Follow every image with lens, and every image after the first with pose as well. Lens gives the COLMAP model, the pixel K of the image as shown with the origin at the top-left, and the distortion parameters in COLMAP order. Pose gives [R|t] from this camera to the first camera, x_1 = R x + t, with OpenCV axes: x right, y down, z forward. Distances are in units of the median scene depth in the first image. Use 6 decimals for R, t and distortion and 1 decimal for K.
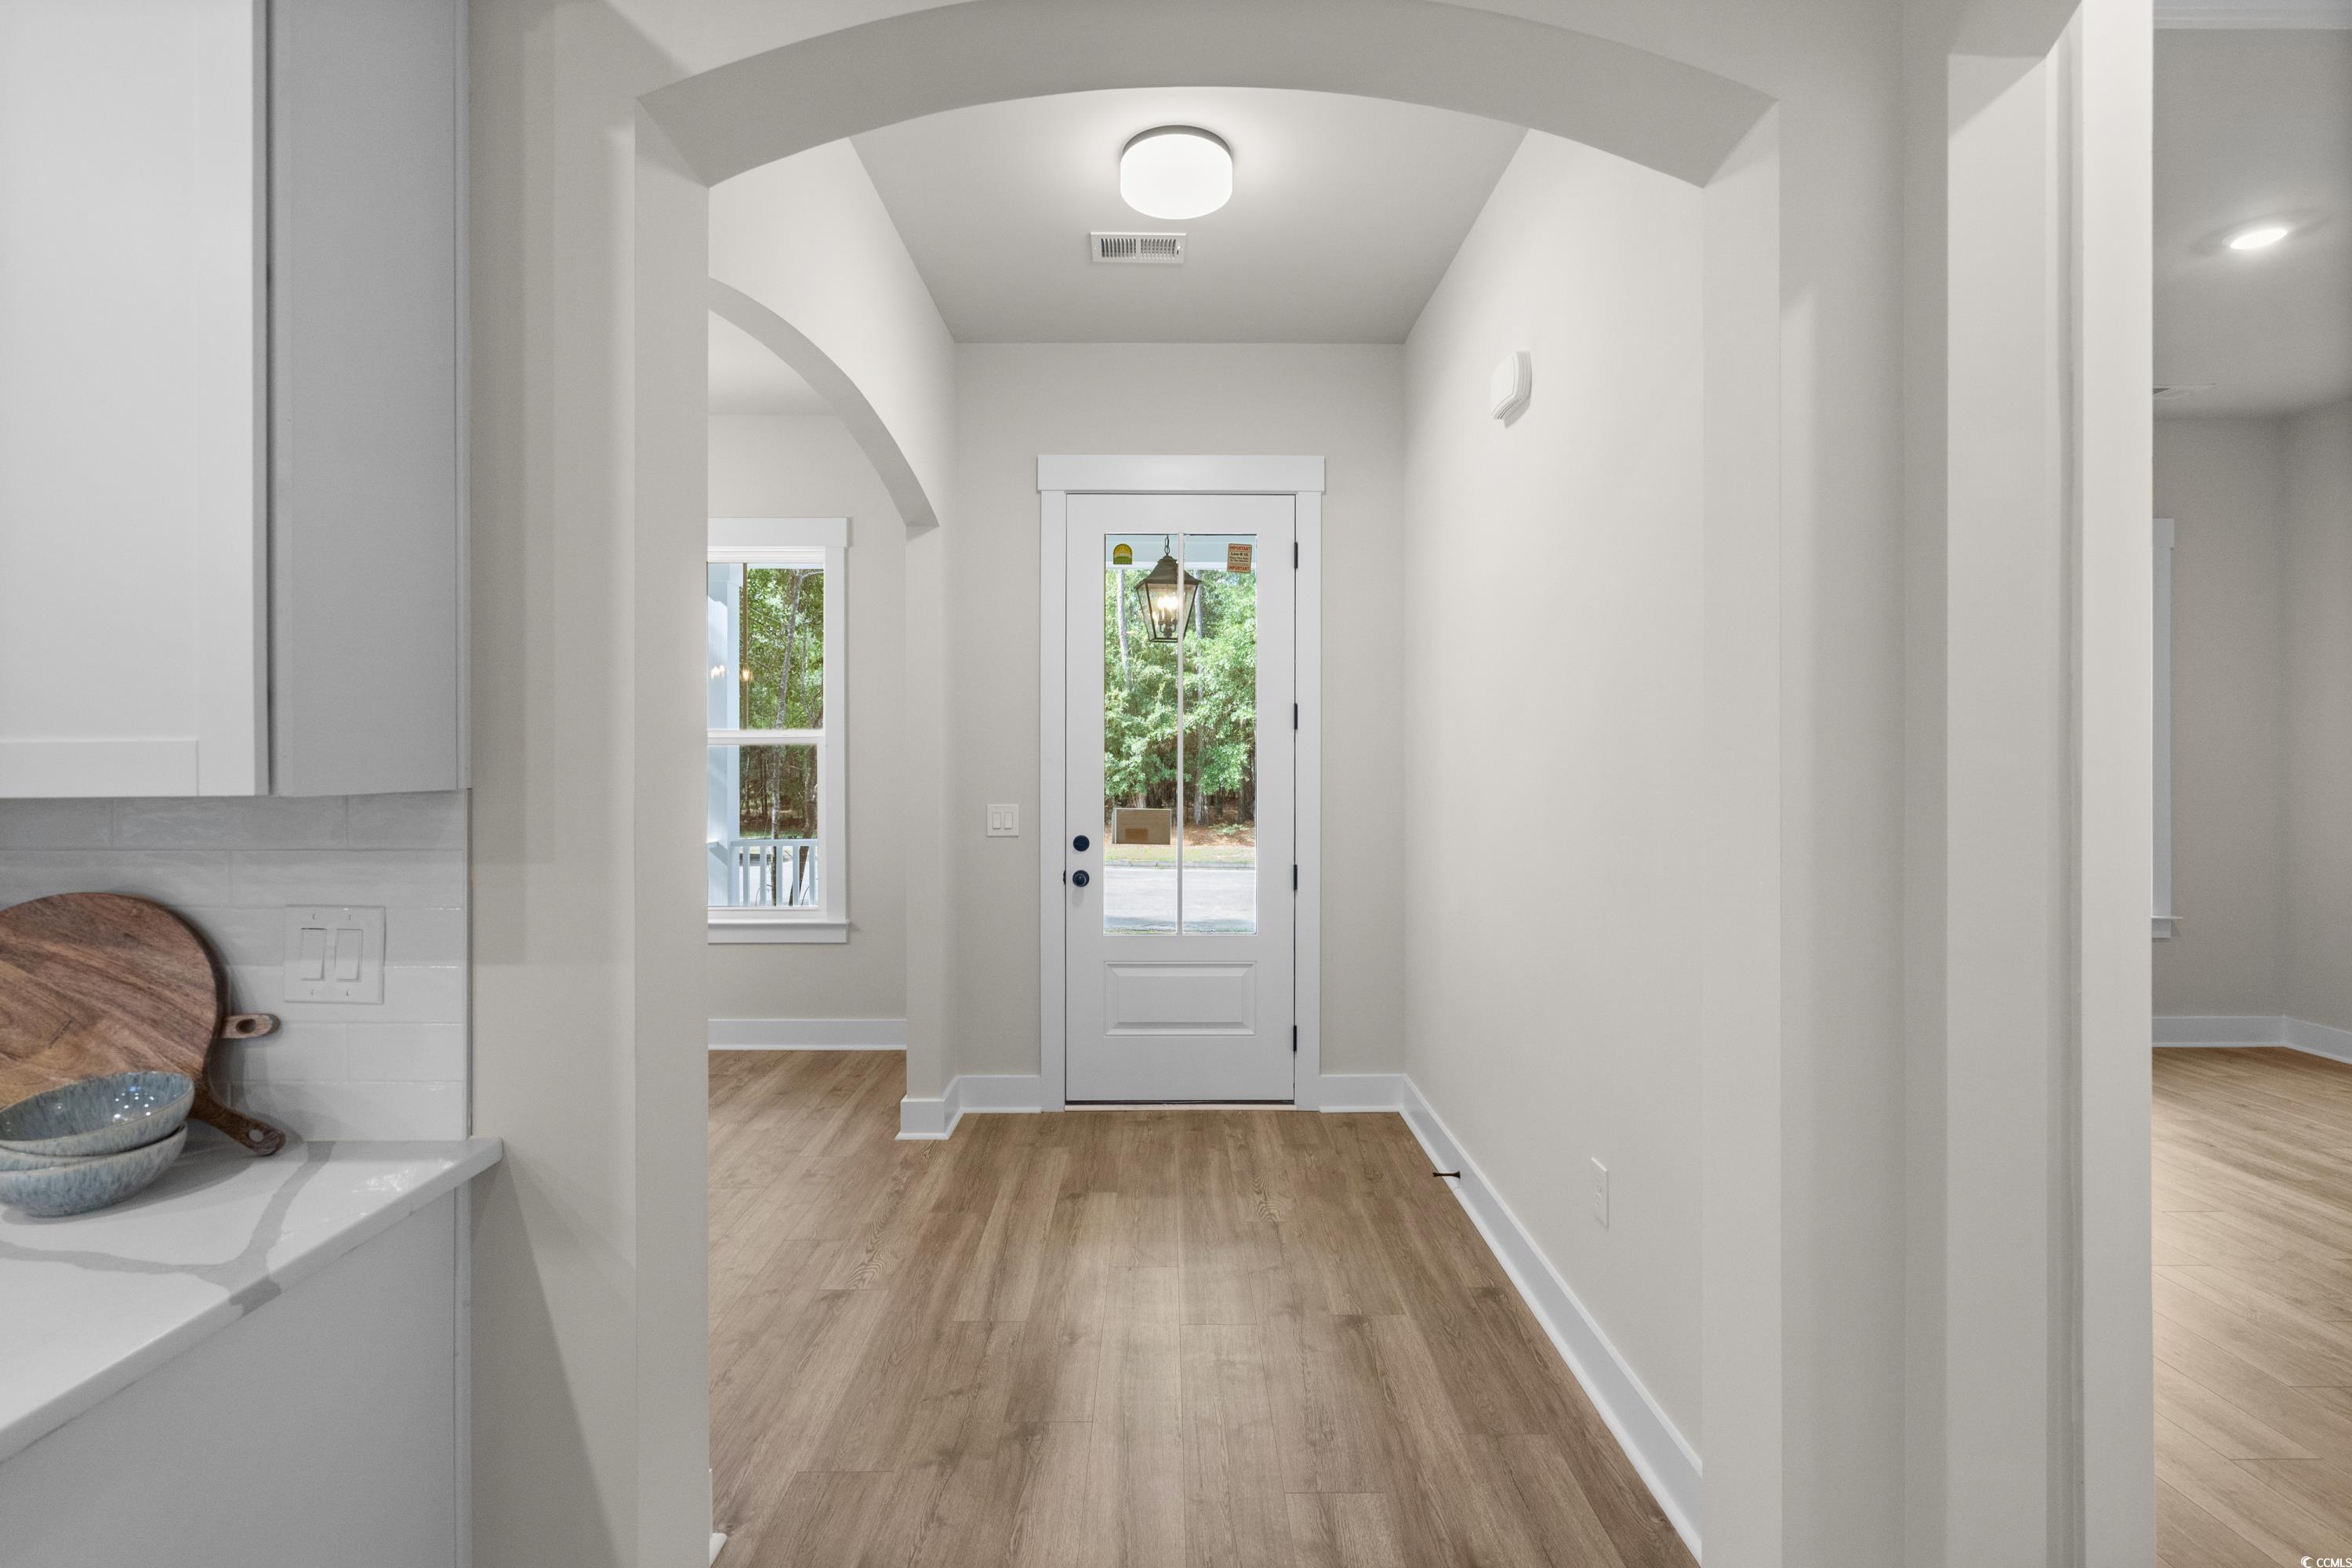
lens RADIAL K [[1062.9, 0, 1159.1], [0, 1062.9, 778.9], [0, 0, 1]] dist [-0.000291, -0.000418]
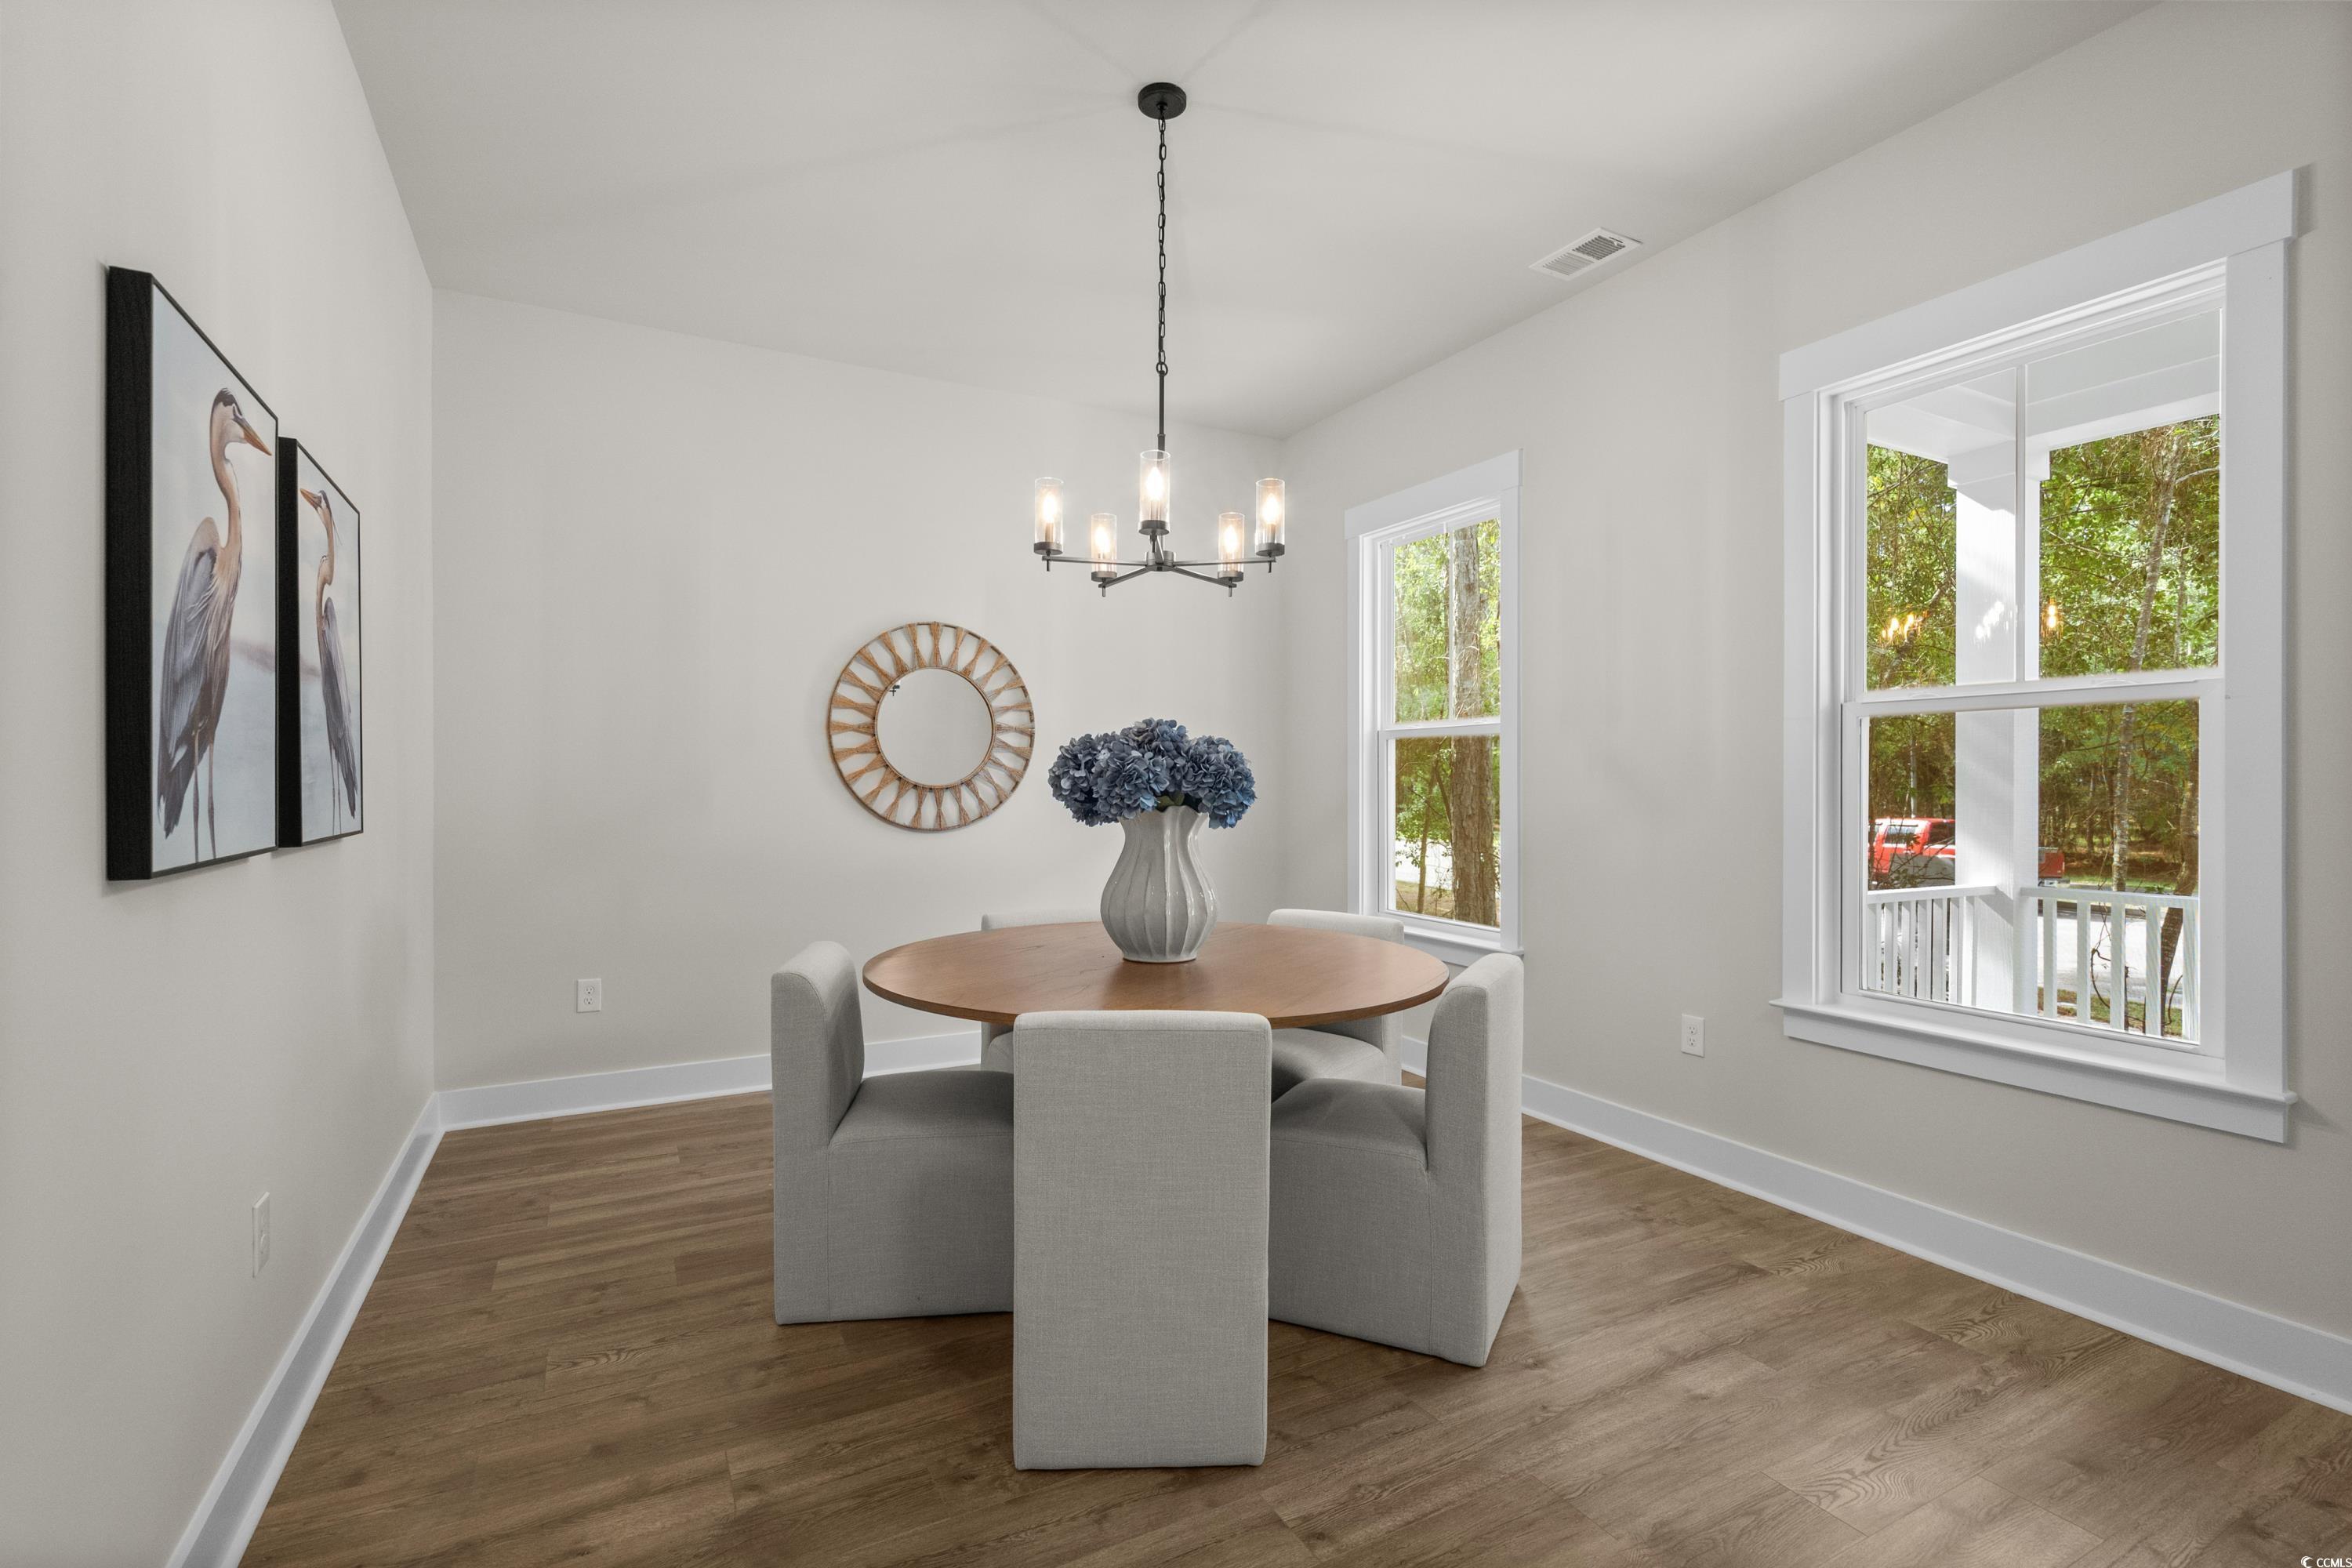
lens RADIAL K [[1062.9, 0, 1159.1], [0, 1062.9, 778.9], [0, 0, 1]] dist [-0.000291, -0.000418]
pose [[0.462034, -0.002263, -0.886859, -0.082473], [-0.020205, 0.999710, -0.013078, 0.012395], [0.886632, 0.023962, 0.461854, 0.262824]]
